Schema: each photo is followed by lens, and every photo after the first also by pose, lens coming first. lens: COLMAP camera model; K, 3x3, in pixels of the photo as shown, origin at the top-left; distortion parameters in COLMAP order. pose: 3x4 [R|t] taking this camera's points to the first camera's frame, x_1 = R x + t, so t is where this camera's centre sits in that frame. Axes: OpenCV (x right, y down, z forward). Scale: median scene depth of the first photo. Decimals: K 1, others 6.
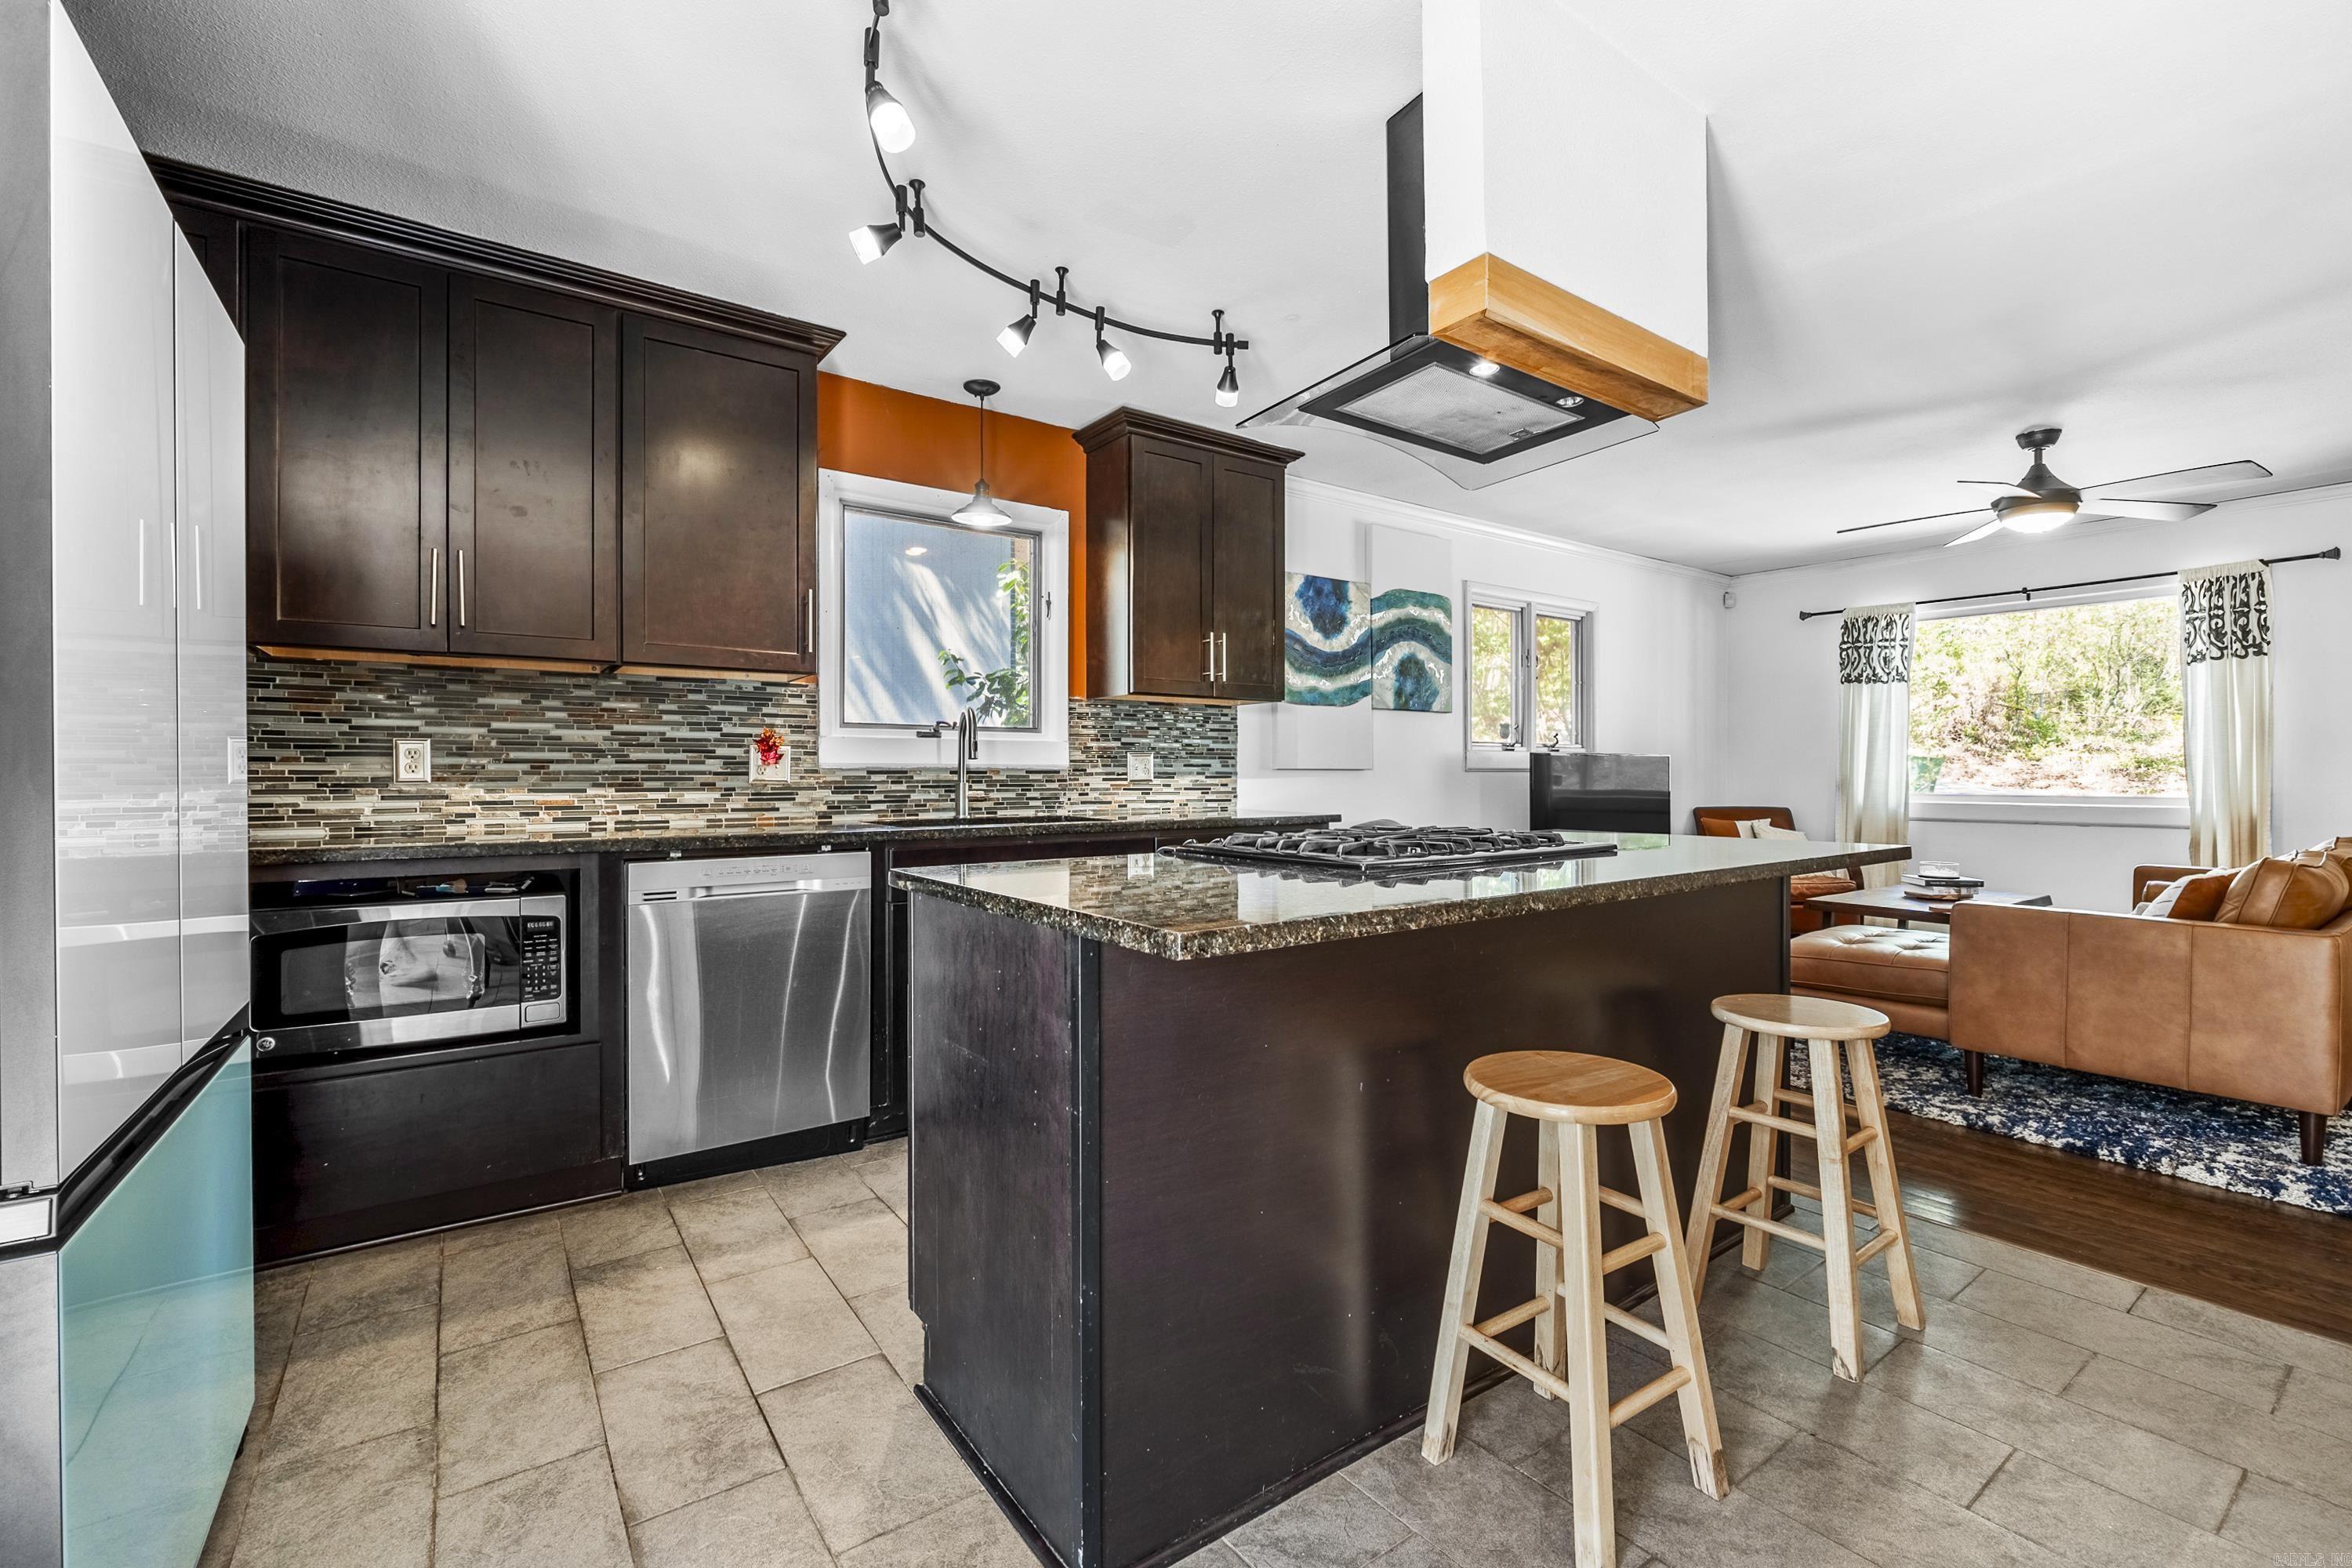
lens RADIAL K [[999.1, 0, 1180.3], [0, 999.1, 772.9], [0, 0, 1]] dist [-0.008816, 0.000455]
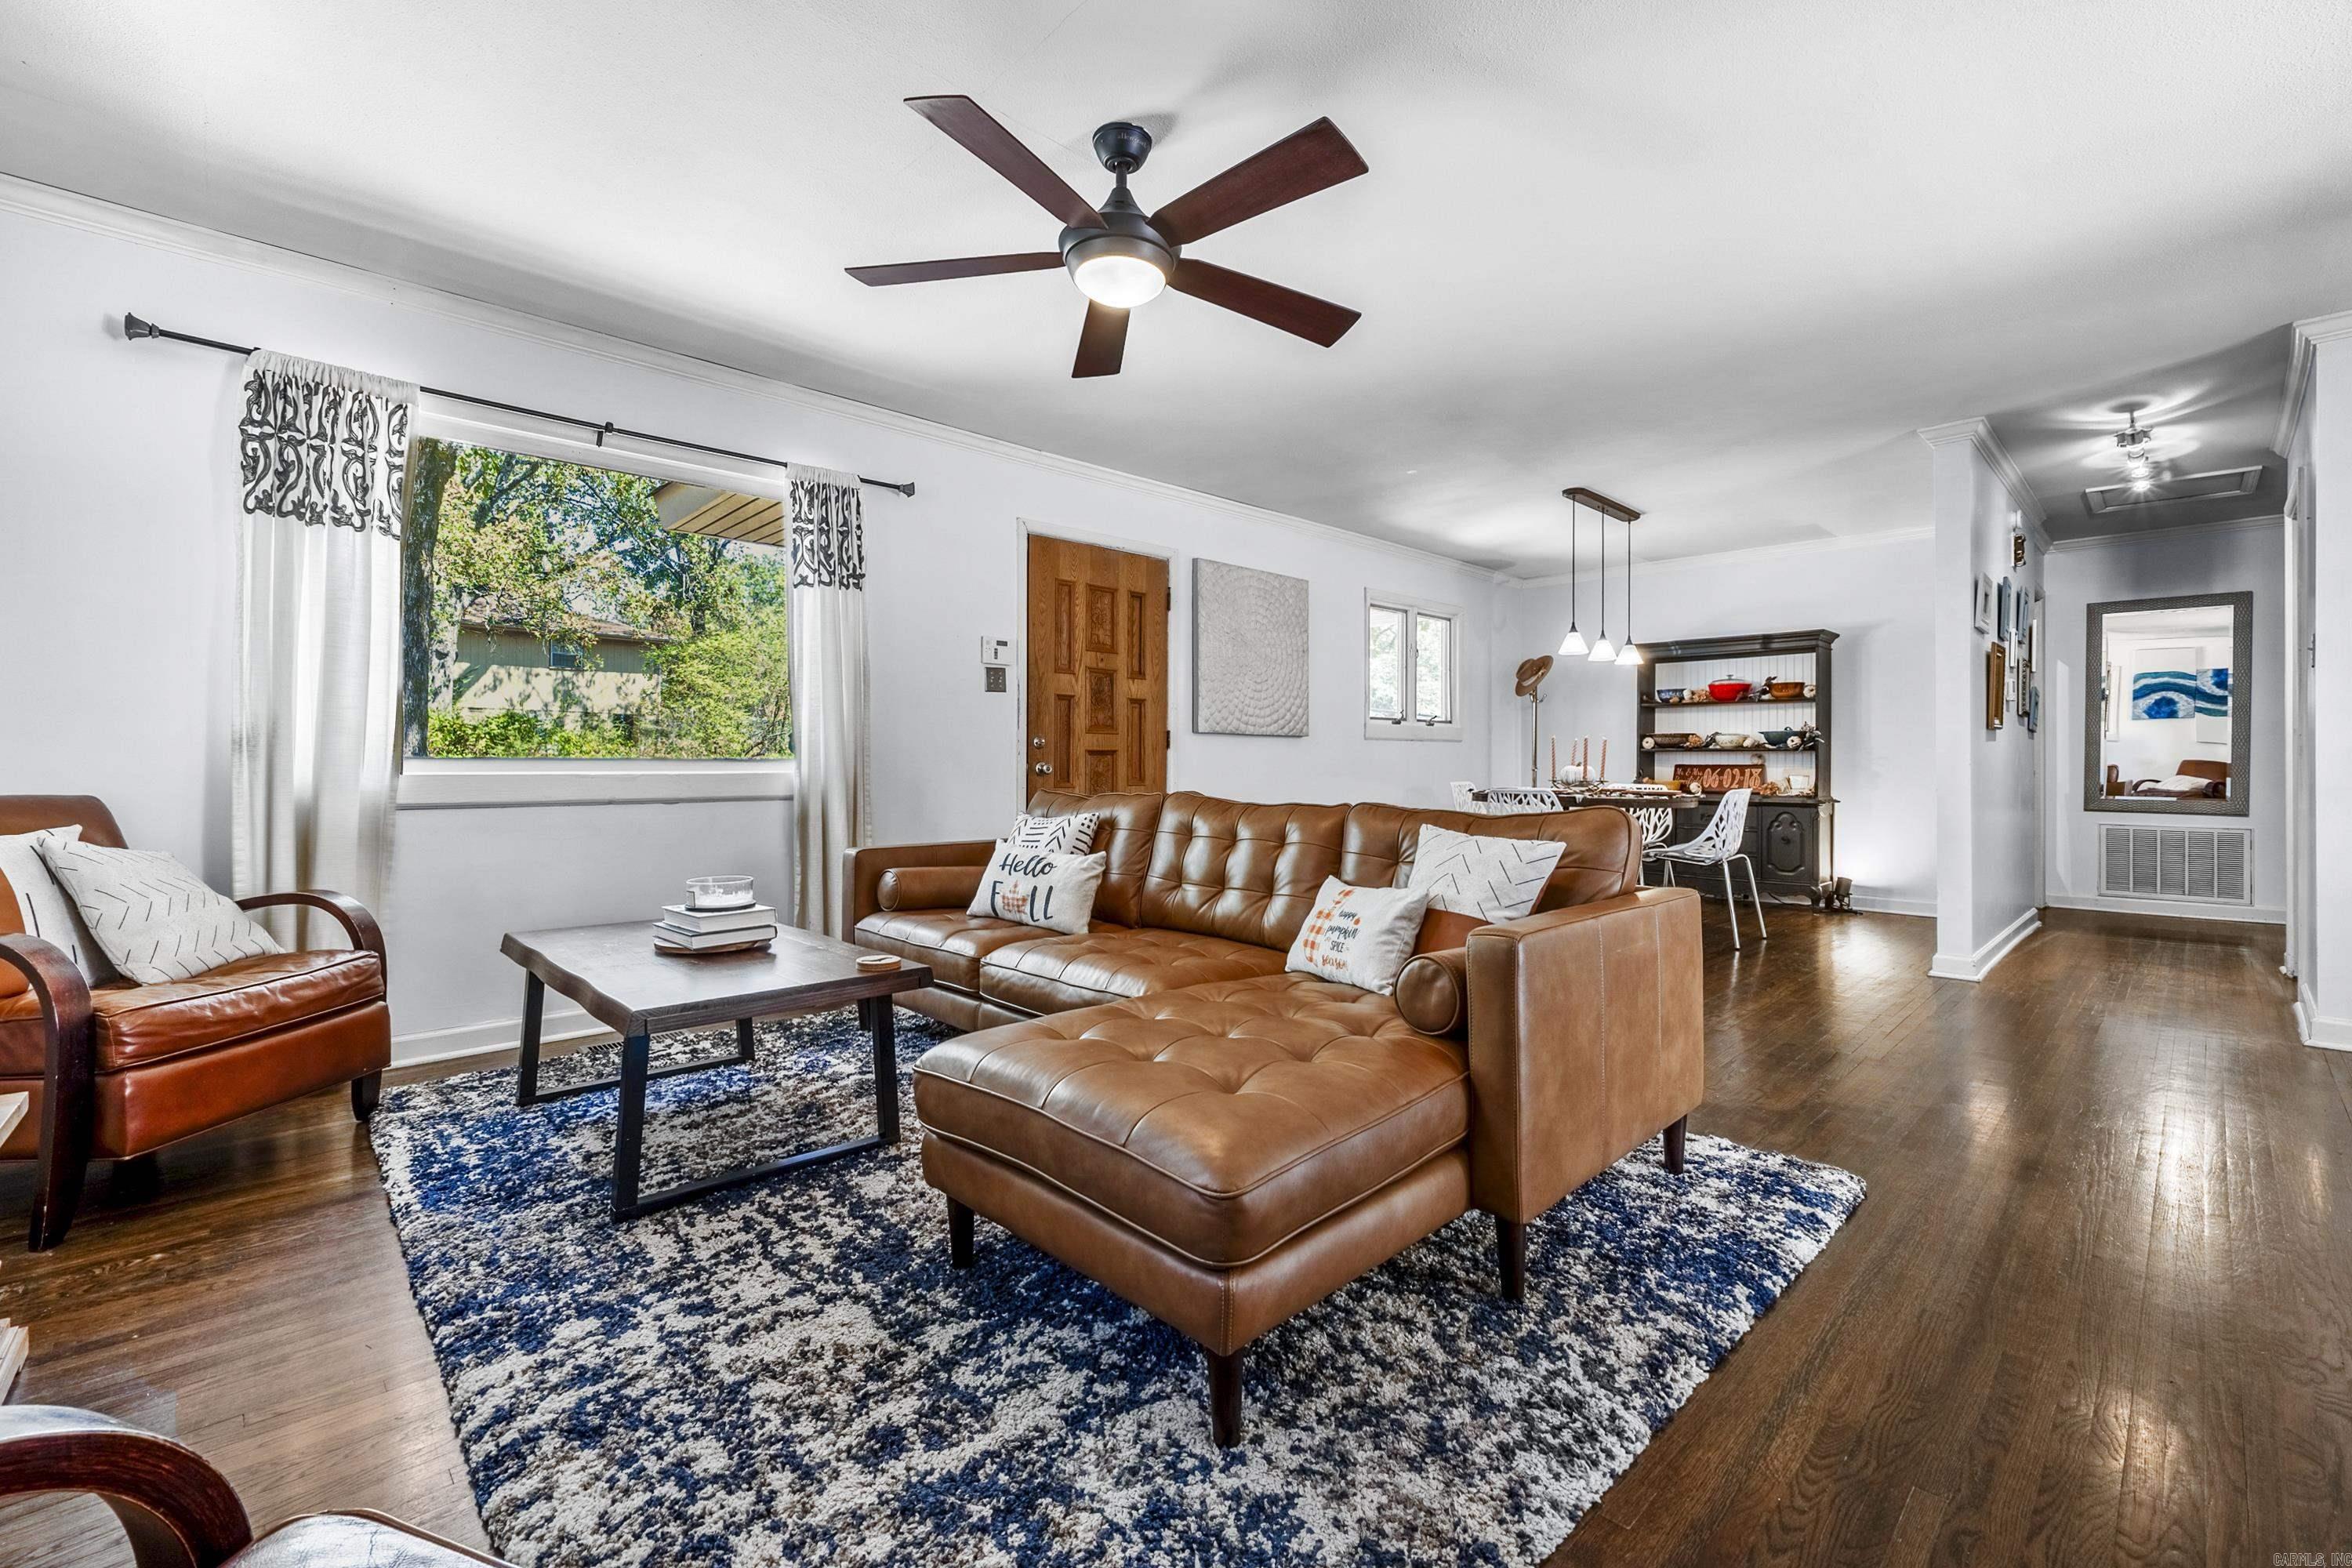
lens RADIAL K [[999.1, 0, 1183.9], [0, 999.1, 761.9], [0, 0, 1]] dist [-0.008816, 0.000455]
pose [[-0.152973, 0.002023, 0.988228, 0.209679], [-0.000960, 0.999997, -0.002195, 0.029903], [-0.988230, -0.001285, -0.152970, 0.850355]]
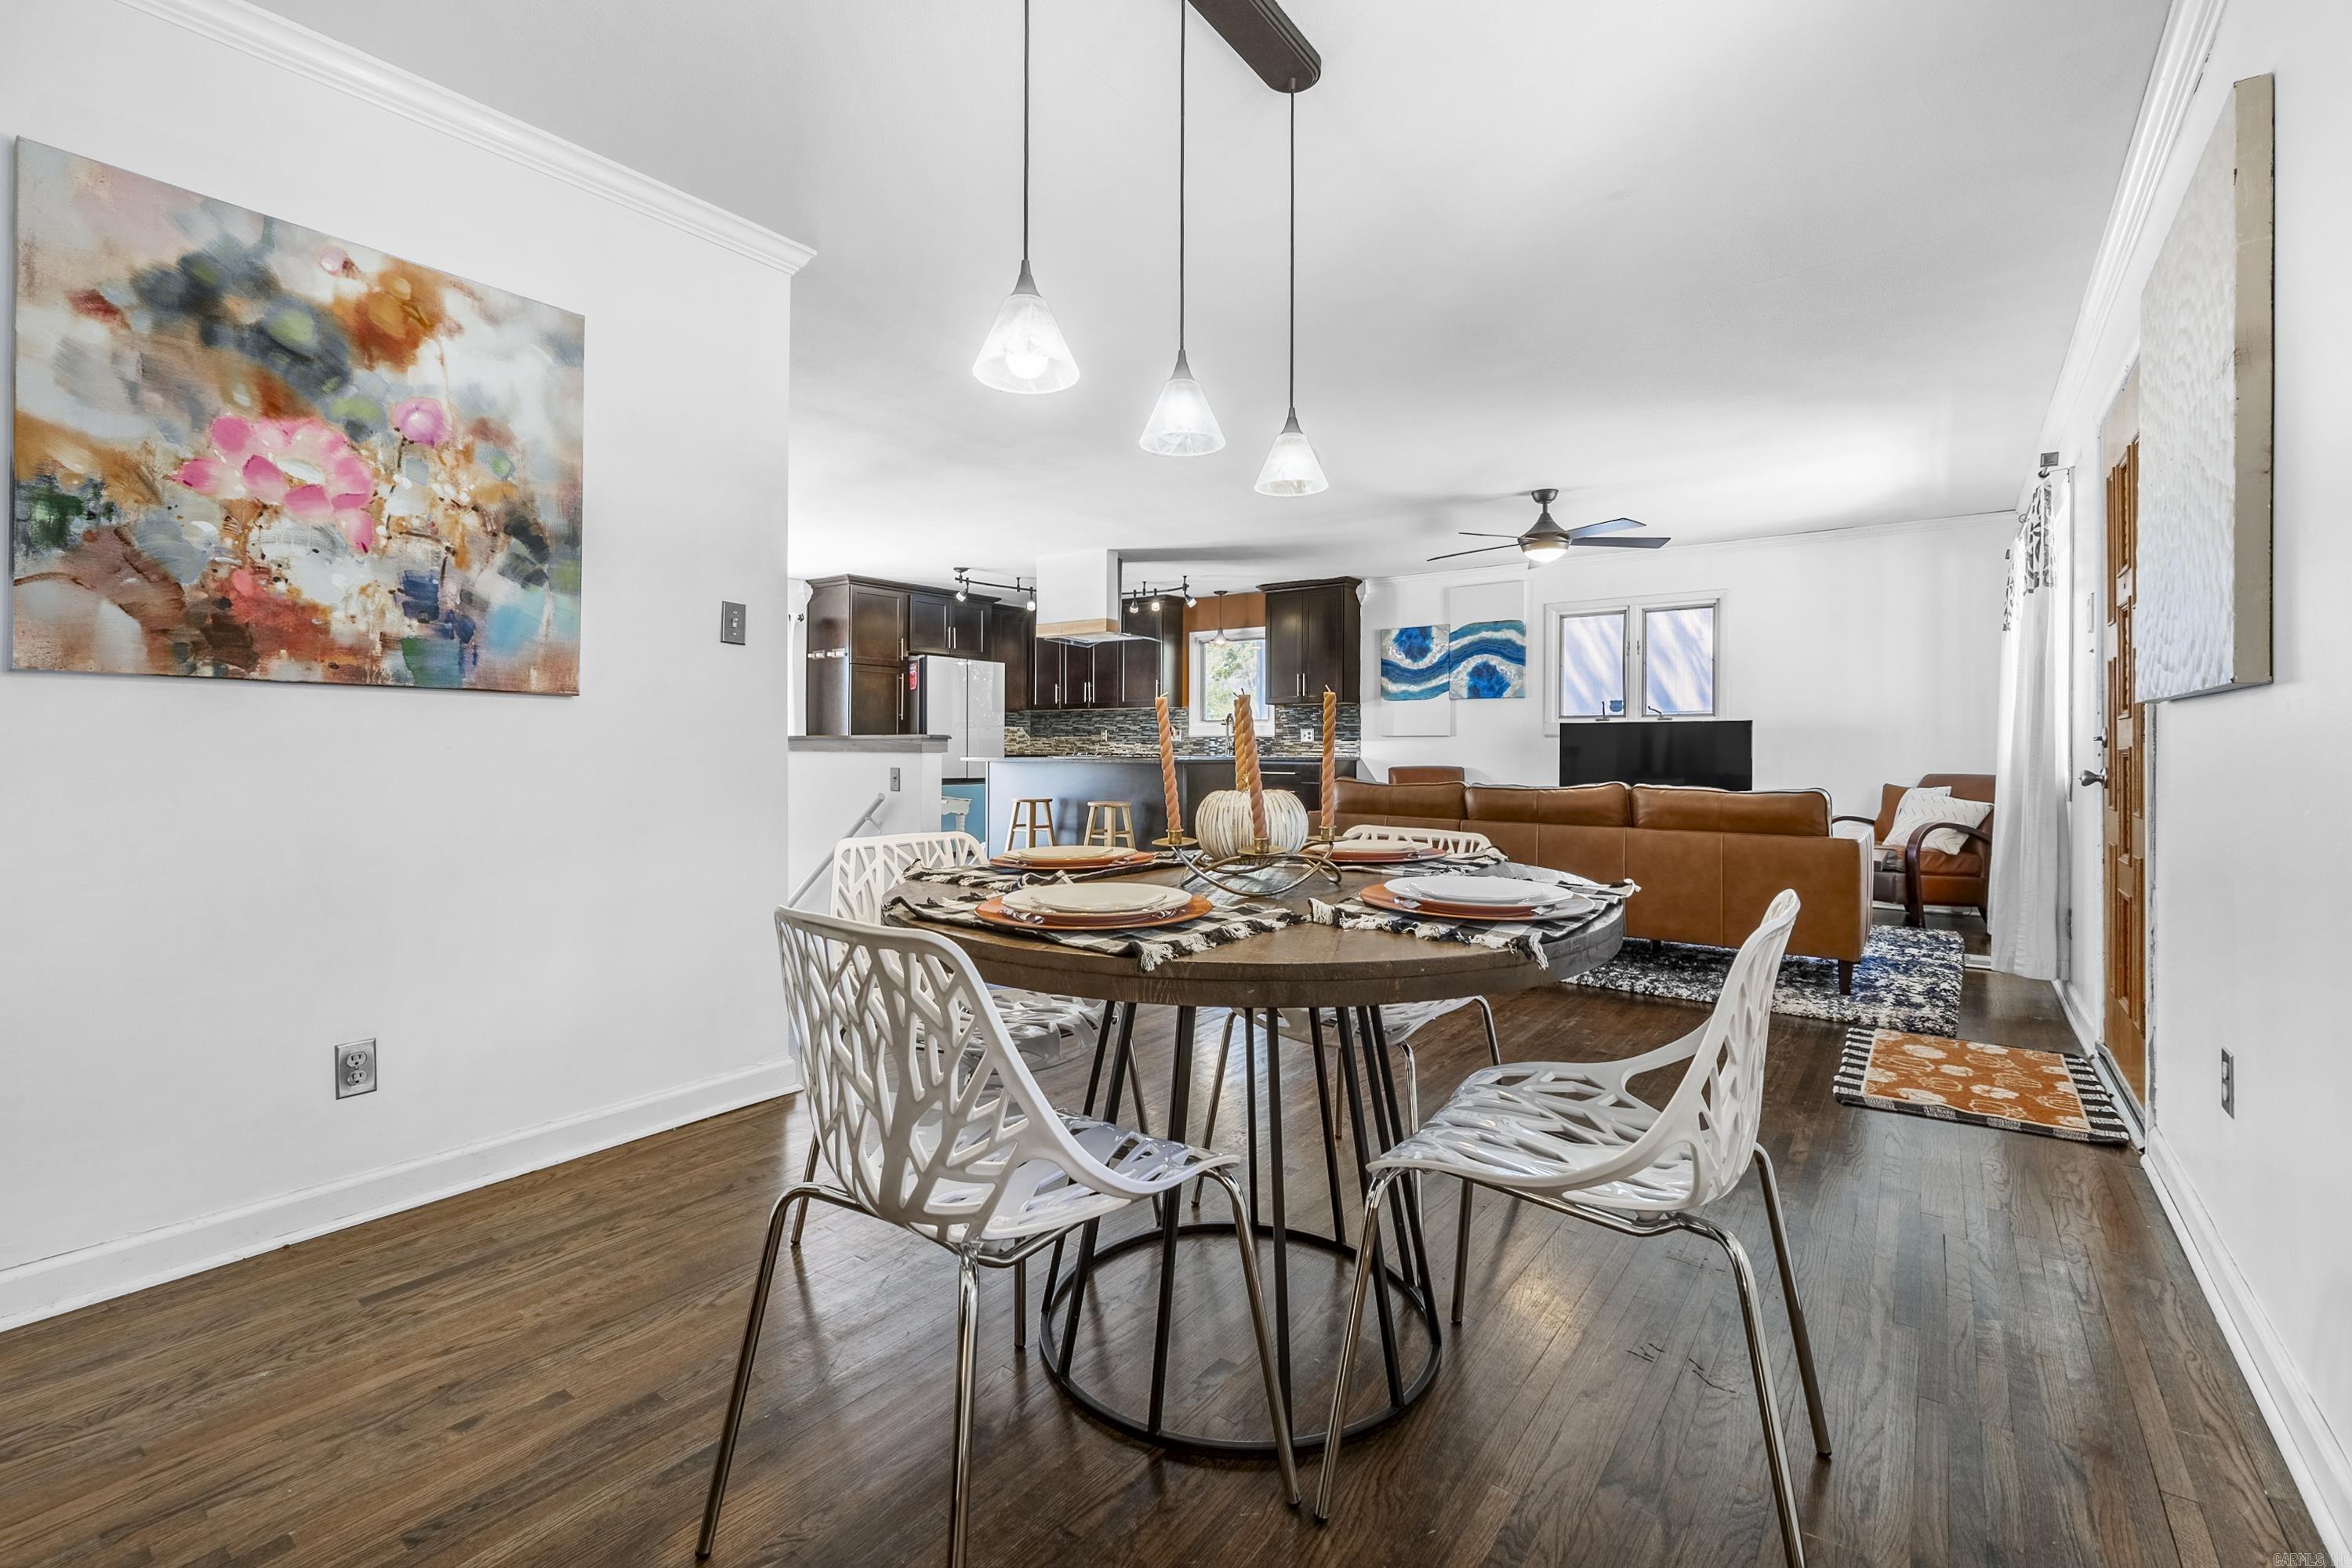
lens RADIAL K [[999.1, 0, 1183.3], [0, 999.1, 761.4], [0, 0, 1]] dist [-0.008816, 0.000455]
pose [[0.313867, 0.015184, -0.949345, 1.640699], [-0.003761, 0.999884, 0.014749, 0.016126], [0.949459, -0.001059, 0.313888, 0.057362]]
